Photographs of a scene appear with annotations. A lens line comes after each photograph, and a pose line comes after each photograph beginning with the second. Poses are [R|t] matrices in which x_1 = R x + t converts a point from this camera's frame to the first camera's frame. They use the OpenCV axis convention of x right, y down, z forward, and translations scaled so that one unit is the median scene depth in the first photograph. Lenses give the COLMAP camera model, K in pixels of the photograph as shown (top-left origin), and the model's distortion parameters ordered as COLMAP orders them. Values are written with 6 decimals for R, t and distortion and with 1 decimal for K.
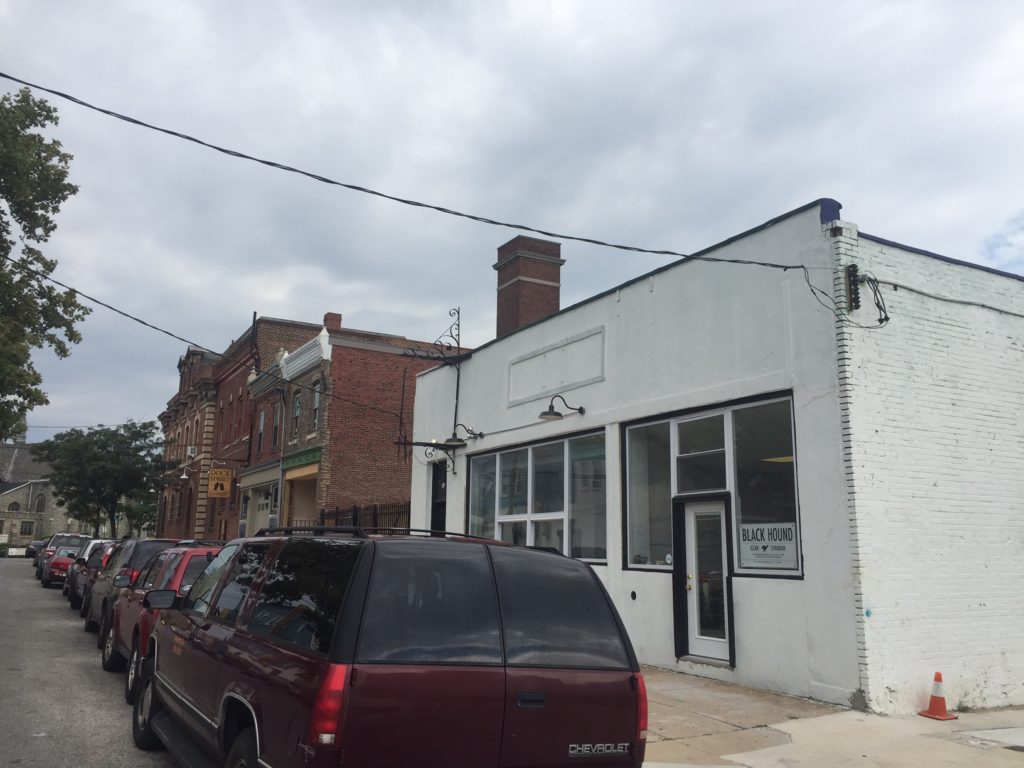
lens RADIAL K [[864.4, 0, 512.4], [0, 864.4, 381.1], [0, 0, 1]] dist [0.057126, 0.007616]
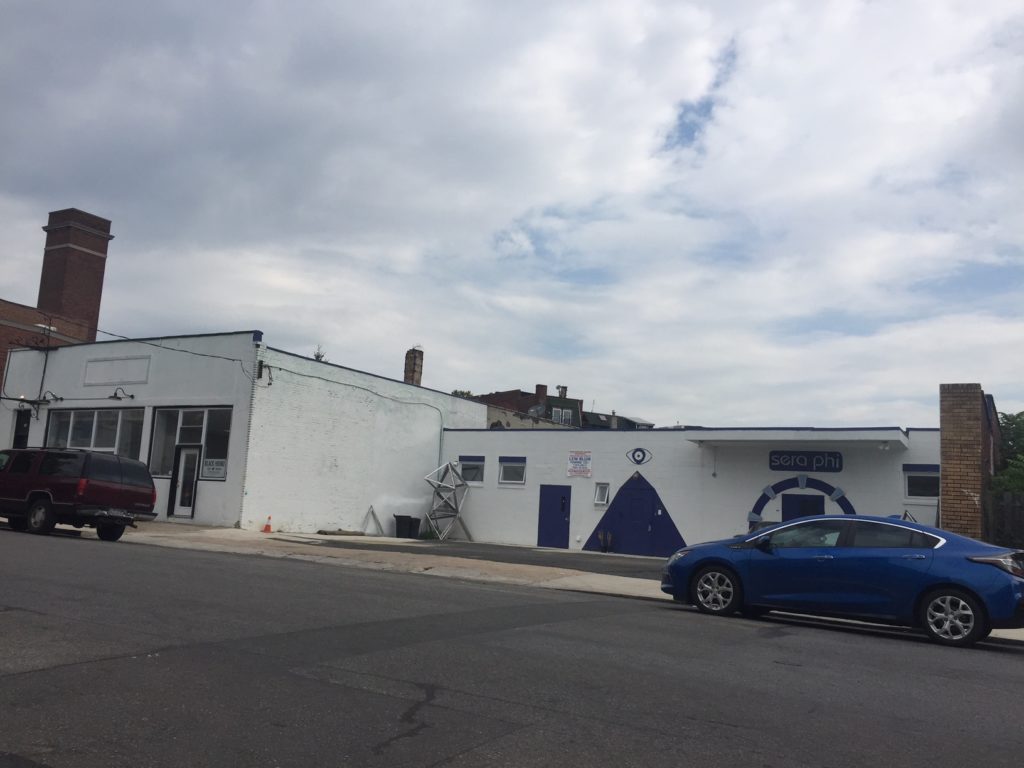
lens RADIAL K [[864.4, 0, 516.4], [0, 864.4, 386.5], [0, 0, 1]] dist [0.057126, 0.007616]
pose [[0.855587, 0.102974, 0.507314, -0.191367], [-0.141571, 0.989199, 0.037974, -0.196629], [-0.497925, -0.104311, 0.860924, -1.181856]]
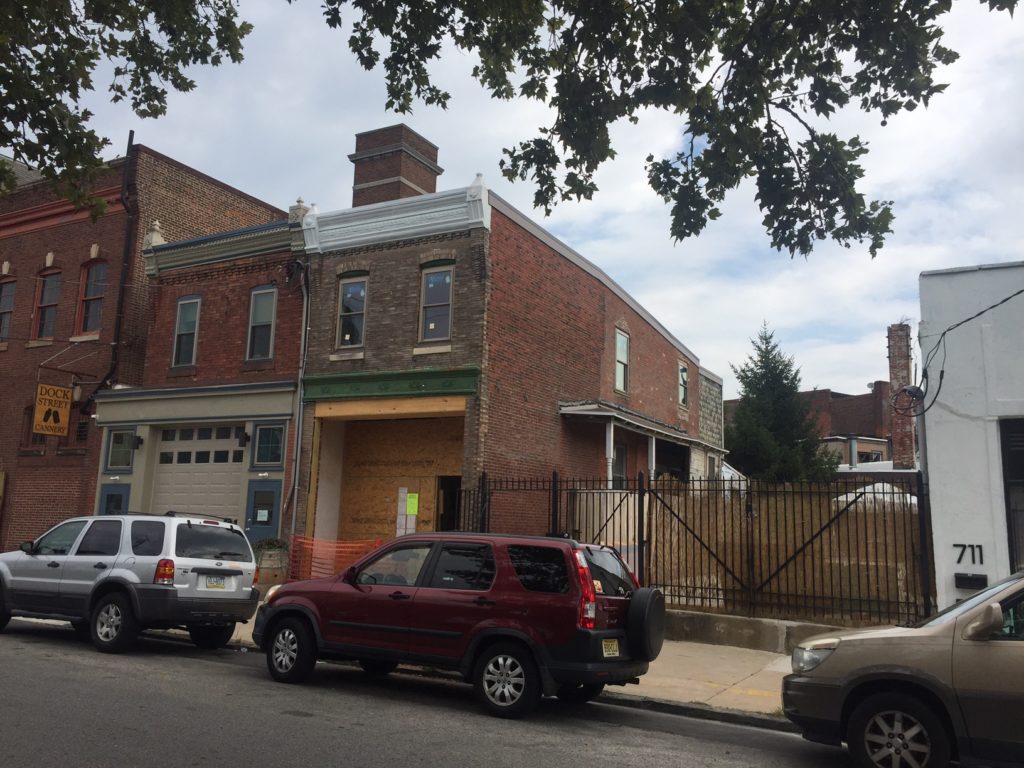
lens RADIAL K [[864.4, 0, 512.5], [0, 864.4, 381.9], [0, 0, 1]] dist [0.057126, 0.007616]
pose [[0.855756, 0.099932, 0.507636, -0.921510], [-0.121760, 0.992510, 0.009876, 0.137317], [-0.502847, -0.070262, 0.861515, 0.851571]]
